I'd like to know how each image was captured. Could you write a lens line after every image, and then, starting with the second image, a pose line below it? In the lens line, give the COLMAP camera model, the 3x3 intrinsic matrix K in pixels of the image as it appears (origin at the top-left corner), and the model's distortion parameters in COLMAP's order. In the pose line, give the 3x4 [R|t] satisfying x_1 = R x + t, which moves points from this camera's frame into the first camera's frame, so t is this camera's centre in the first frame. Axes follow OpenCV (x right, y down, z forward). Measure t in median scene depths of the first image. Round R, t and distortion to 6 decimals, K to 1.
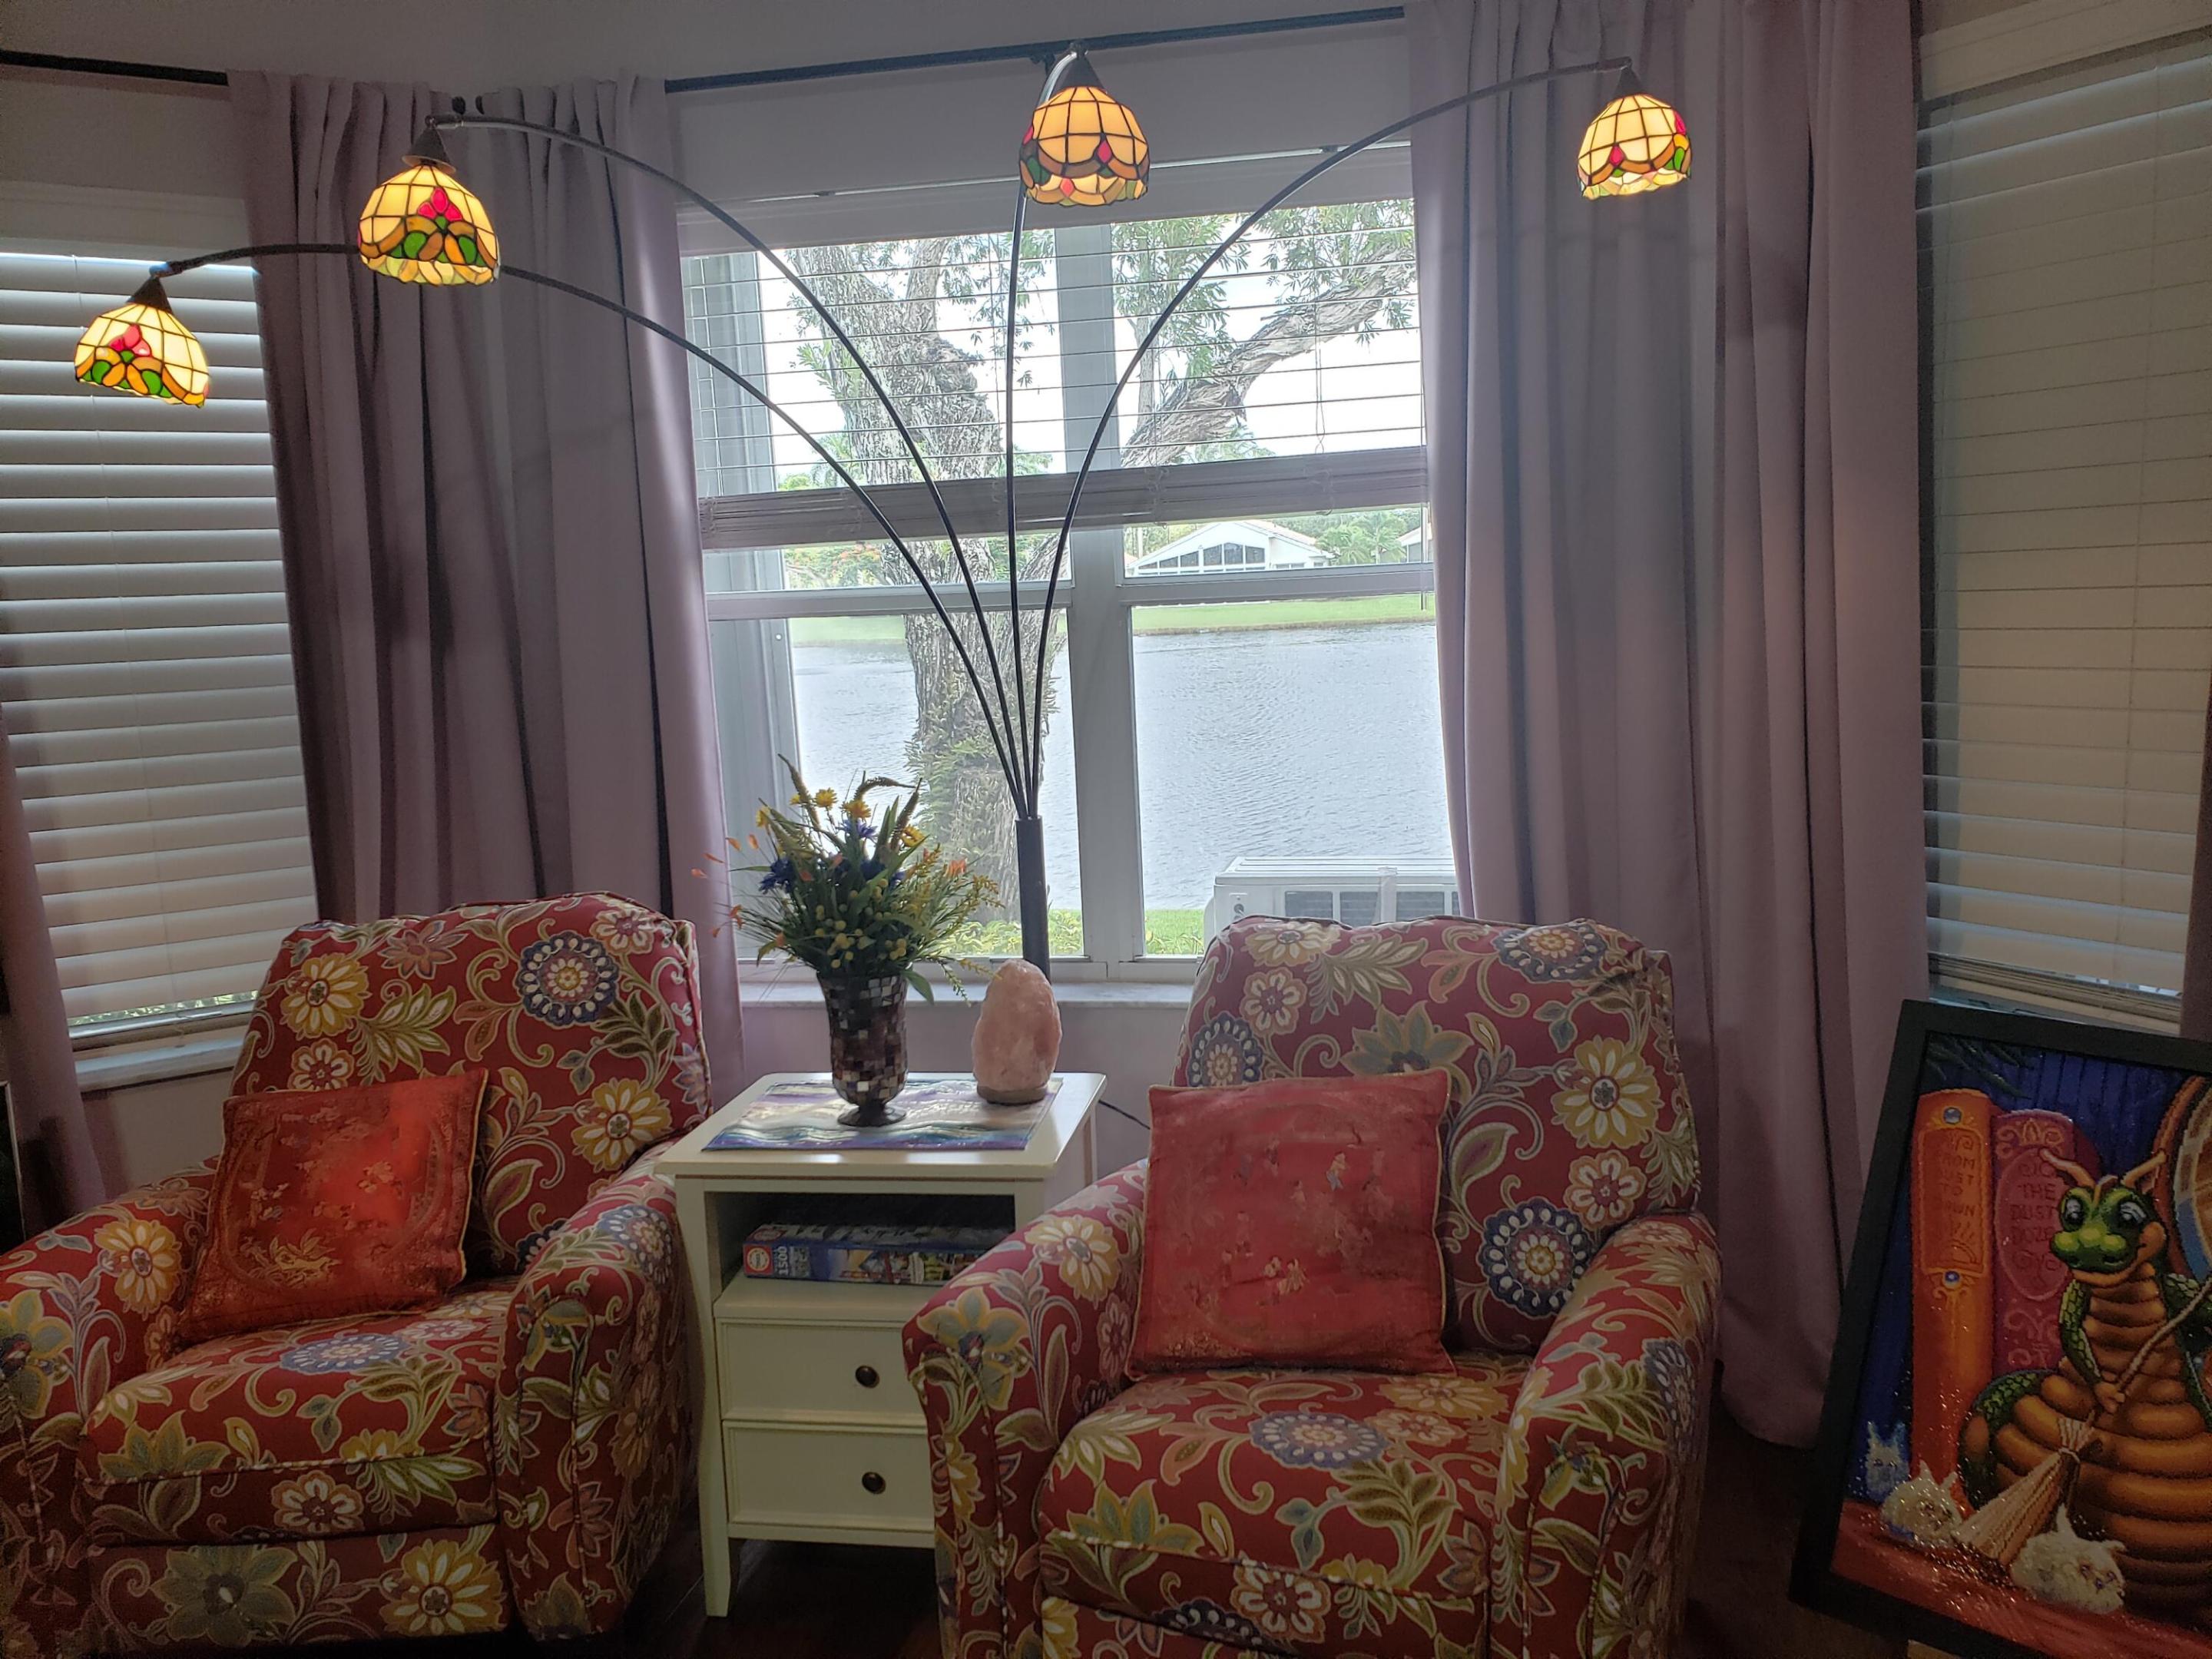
lens RADIAL K [[1741.3, 0, 1111.7], [0, 1741.3, 864.3], [0, 0, 1]] dist [0.006258, 0.004855]
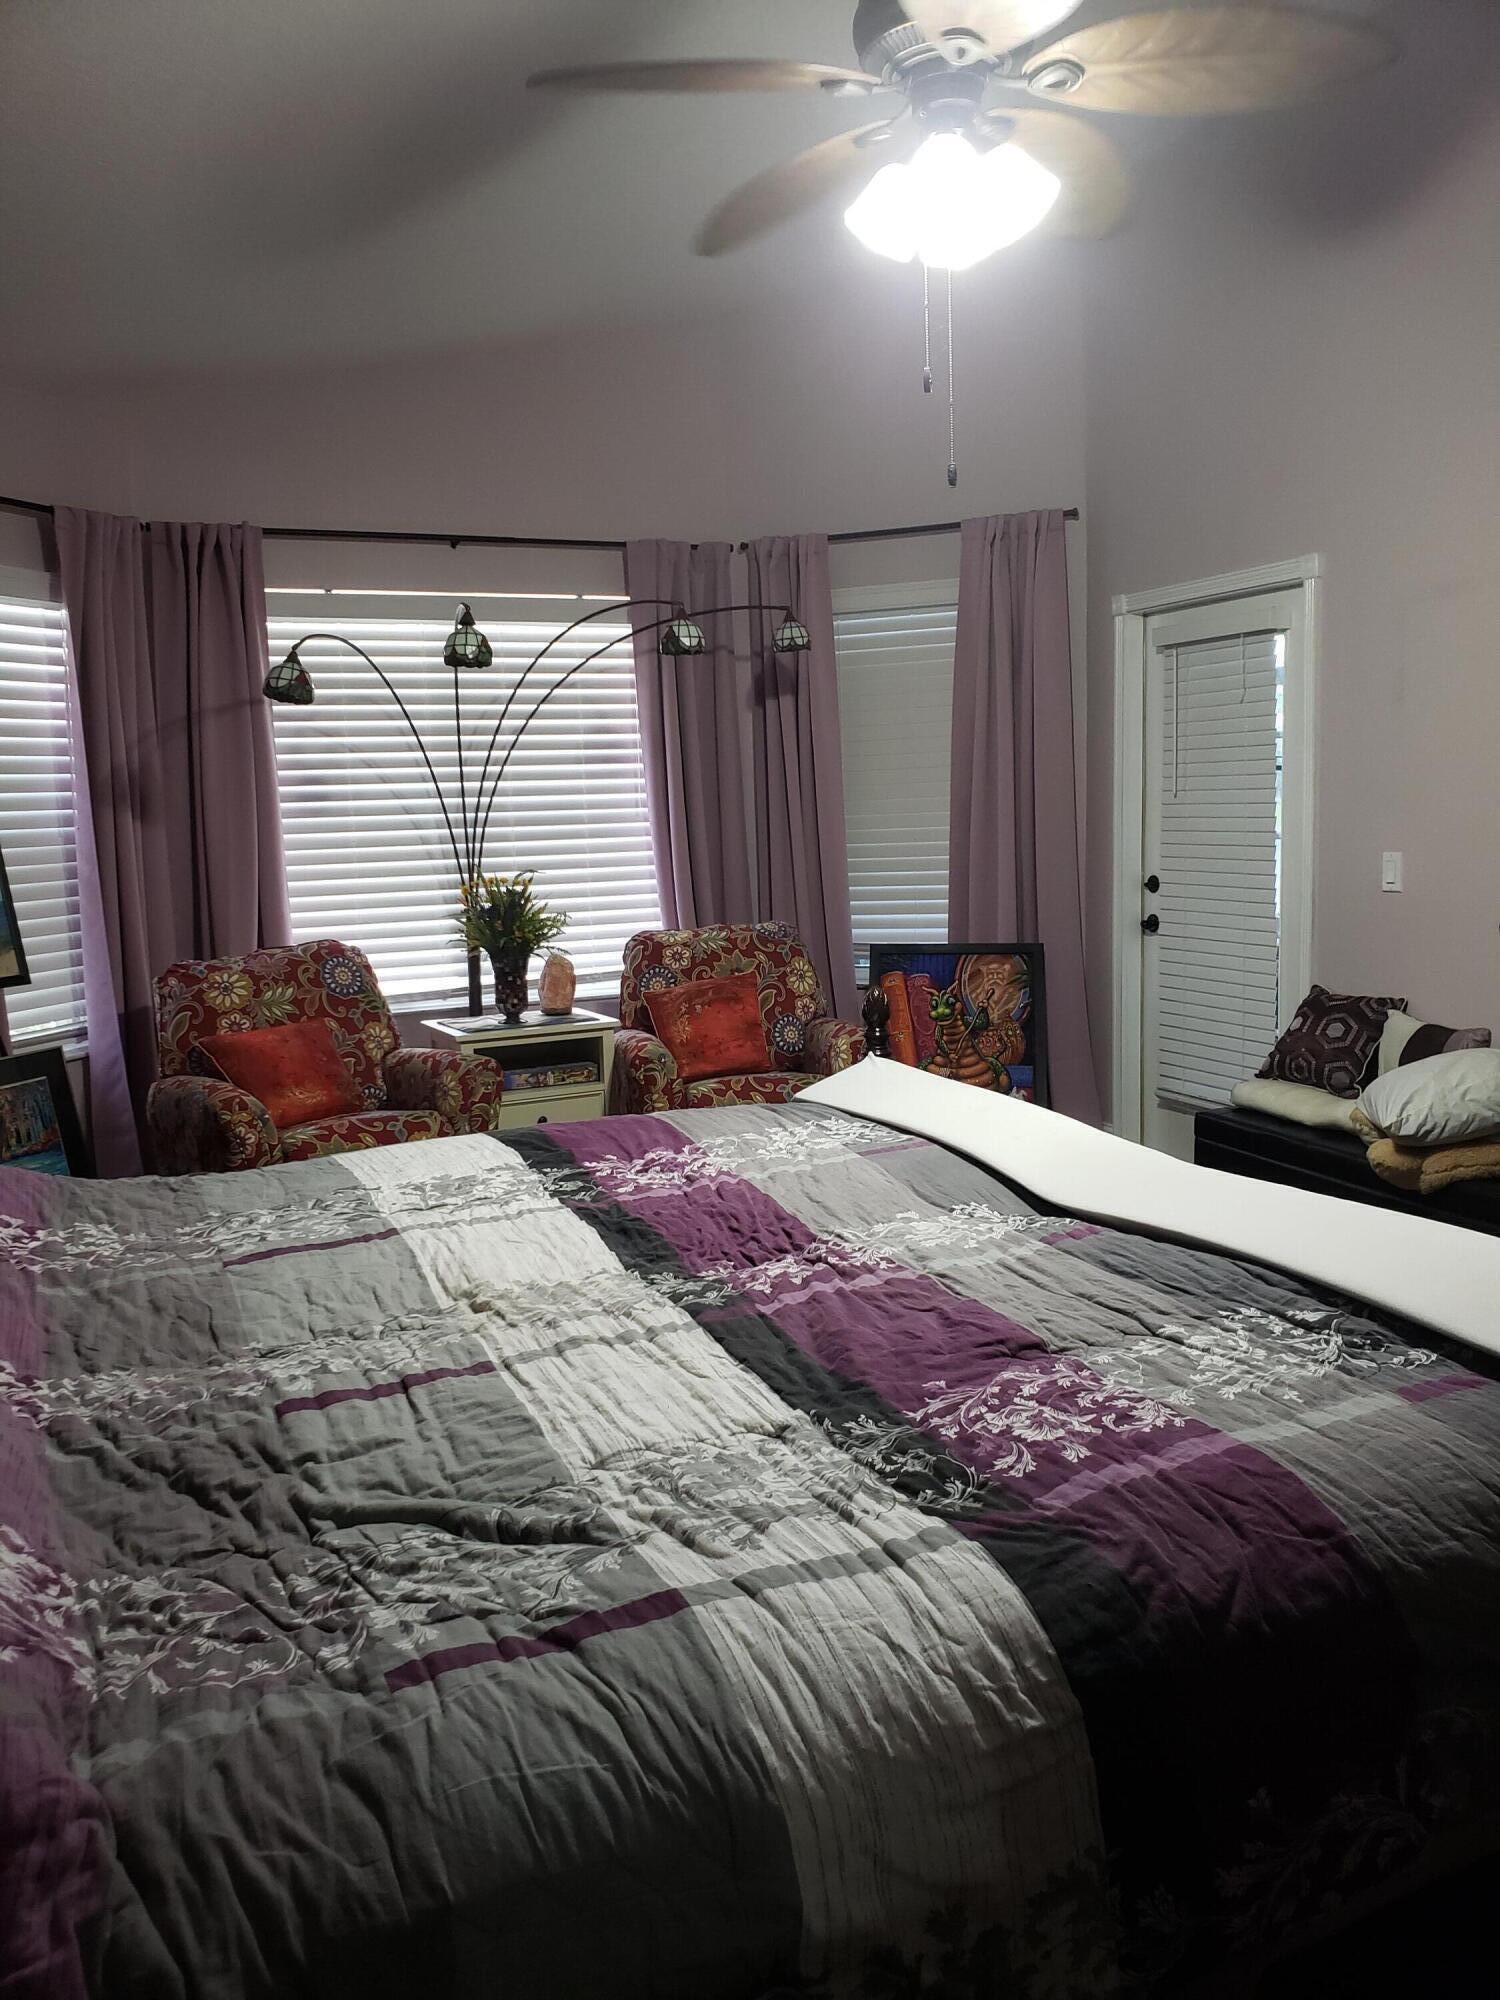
lens RADIAL K [[1574.5, 0, 750.0], [0, 1574.5, 1000.0], [0, 0, 1]] dist [0.006258, 0.004855]
pose [[0.816297, -0.058136, 0.574700, -1.188219], [0.083938, 0.996300, -0.018440, 0.202043], [-0.571502, 0.063292, 0.818156, -0.973390]]
